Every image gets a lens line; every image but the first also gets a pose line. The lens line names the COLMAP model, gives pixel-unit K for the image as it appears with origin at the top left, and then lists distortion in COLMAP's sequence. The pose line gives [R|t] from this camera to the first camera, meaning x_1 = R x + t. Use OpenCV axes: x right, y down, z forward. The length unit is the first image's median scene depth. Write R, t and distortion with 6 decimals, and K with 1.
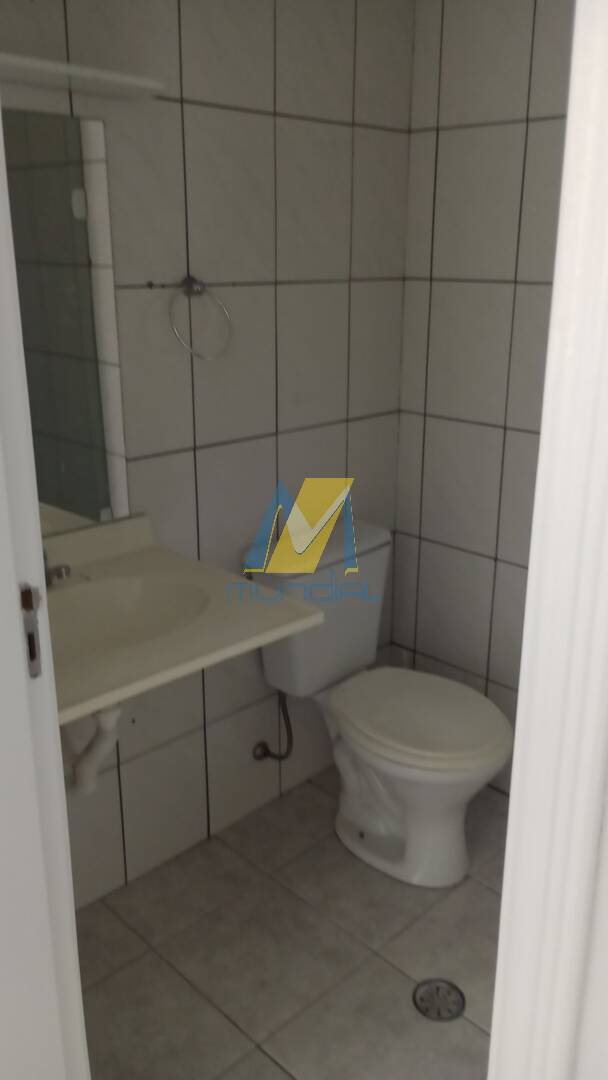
lens RADIAL K [[926.5, 0, 304.0], [0, 926.5, 540.0], [0, 0, 1]] dist [0.065855, 0.000880]
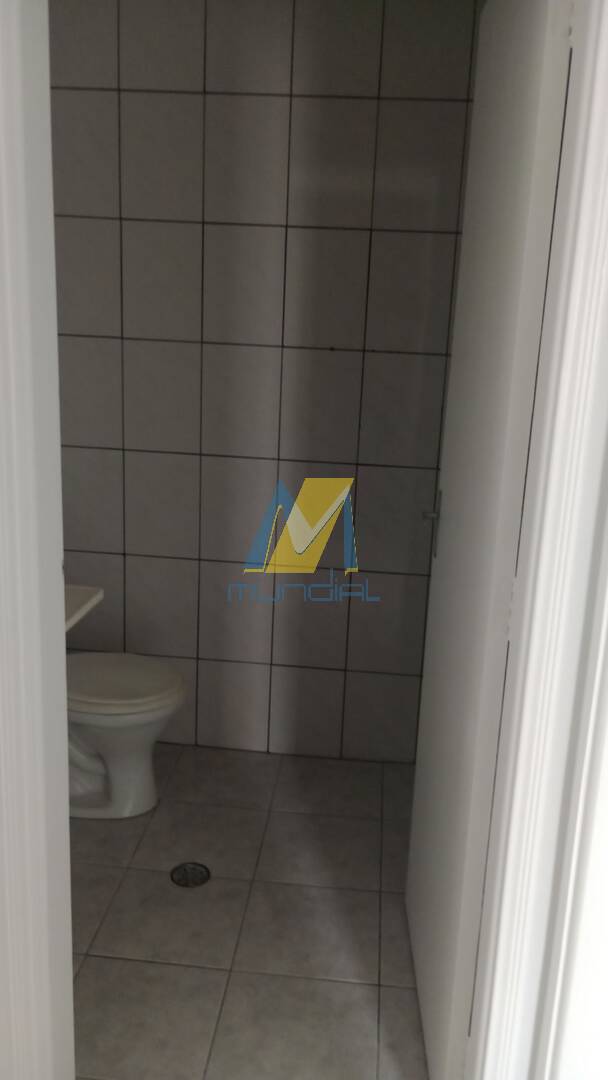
lens RADIAL K [[926.5, 0, 304.0], [0, 926.5, 540.0], [0, 0, 1]] dist [0.065855, 0.000880]
pose [[0.763493, -0.135219, 0.631502, -0.479299], [0.165222, 0.986190, 0.011411, 0.033612], [-0.624324, 0.095625, 0.775291, -0.156948]]
